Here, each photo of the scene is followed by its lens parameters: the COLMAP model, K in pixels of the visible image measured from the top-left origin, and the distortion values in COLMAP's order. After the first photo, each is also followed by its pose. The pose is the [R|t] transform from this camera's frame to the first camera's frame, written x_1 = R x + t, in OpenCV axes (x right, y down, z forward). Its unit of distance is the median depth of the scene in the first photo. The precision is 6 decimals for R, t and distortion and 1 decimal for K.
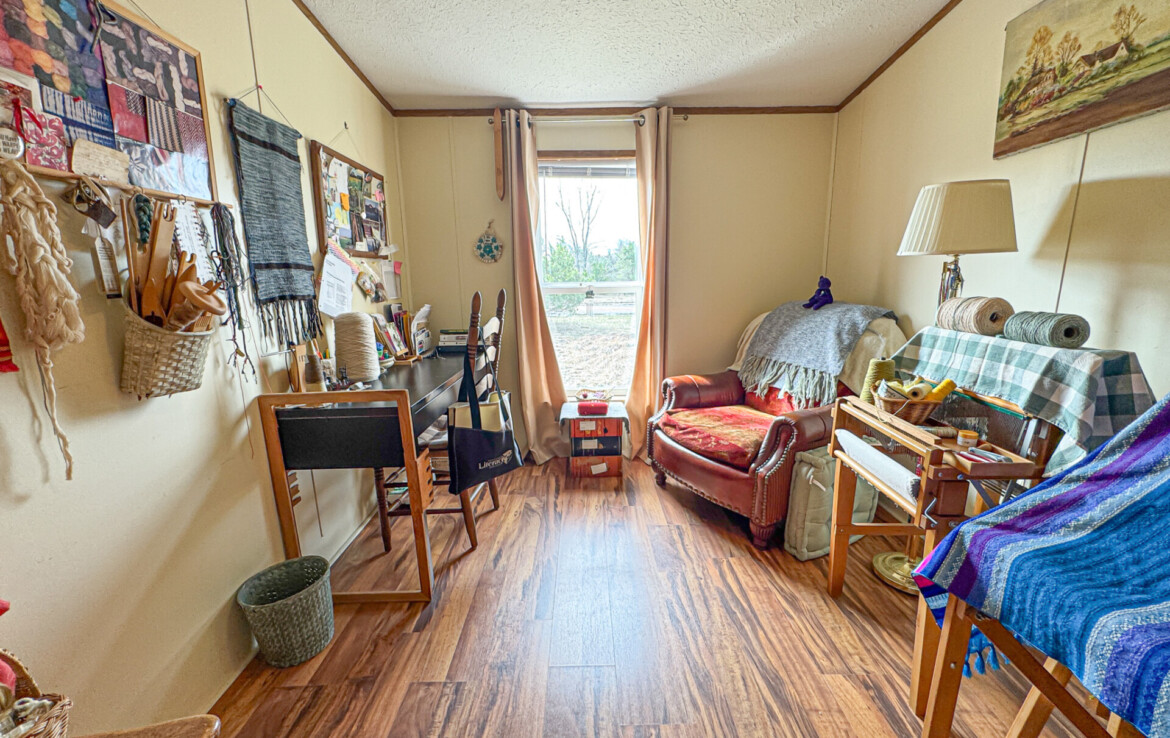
lens RADIAL K [[467.7, 0, 586.3], [0, 467.7, 372.1], [0, 0, 1]] dist [-0.003885, 0.000293]
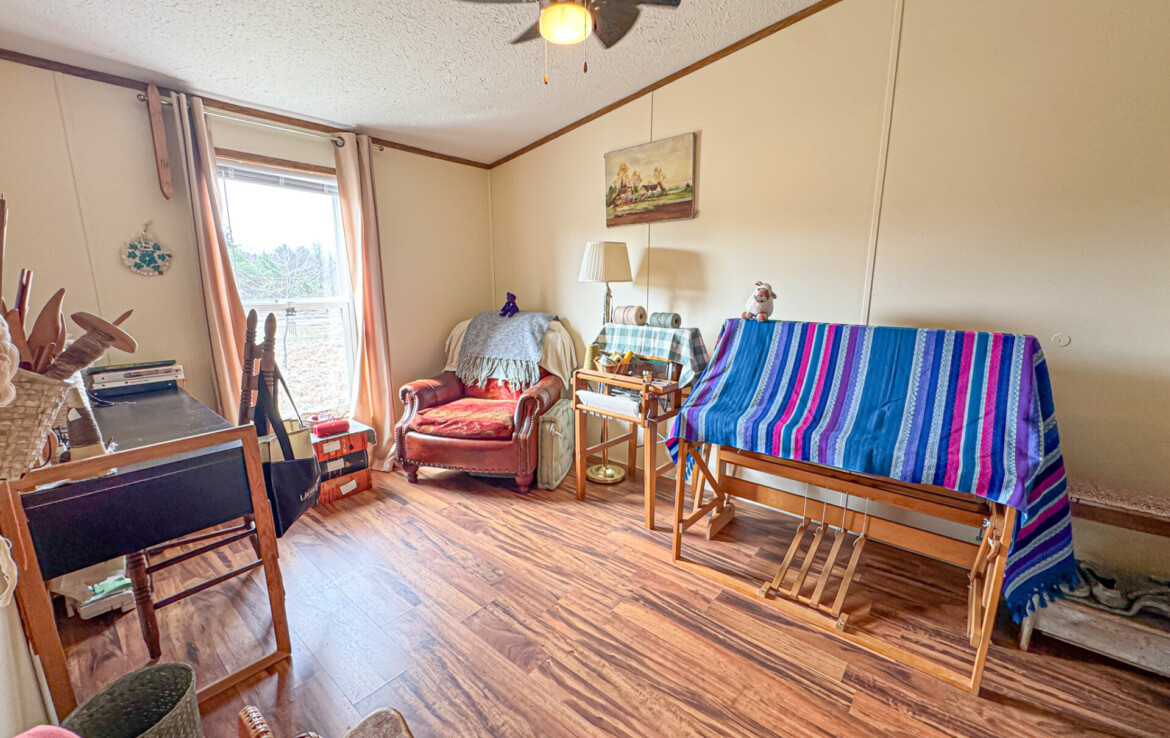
lens RADIAL K [[467.7, 0, 585.6], [0, 467.7, 373.8], [0, 0, 1]] dist [-0.003885, 0.000293]
pose [[0.648129, -0.133343, 0.749765, -0.443336], [0.146438, 0.987999, 0.049125, -0.005971], [-0.747318, 0.077955, 0.659878, -0.051389]]
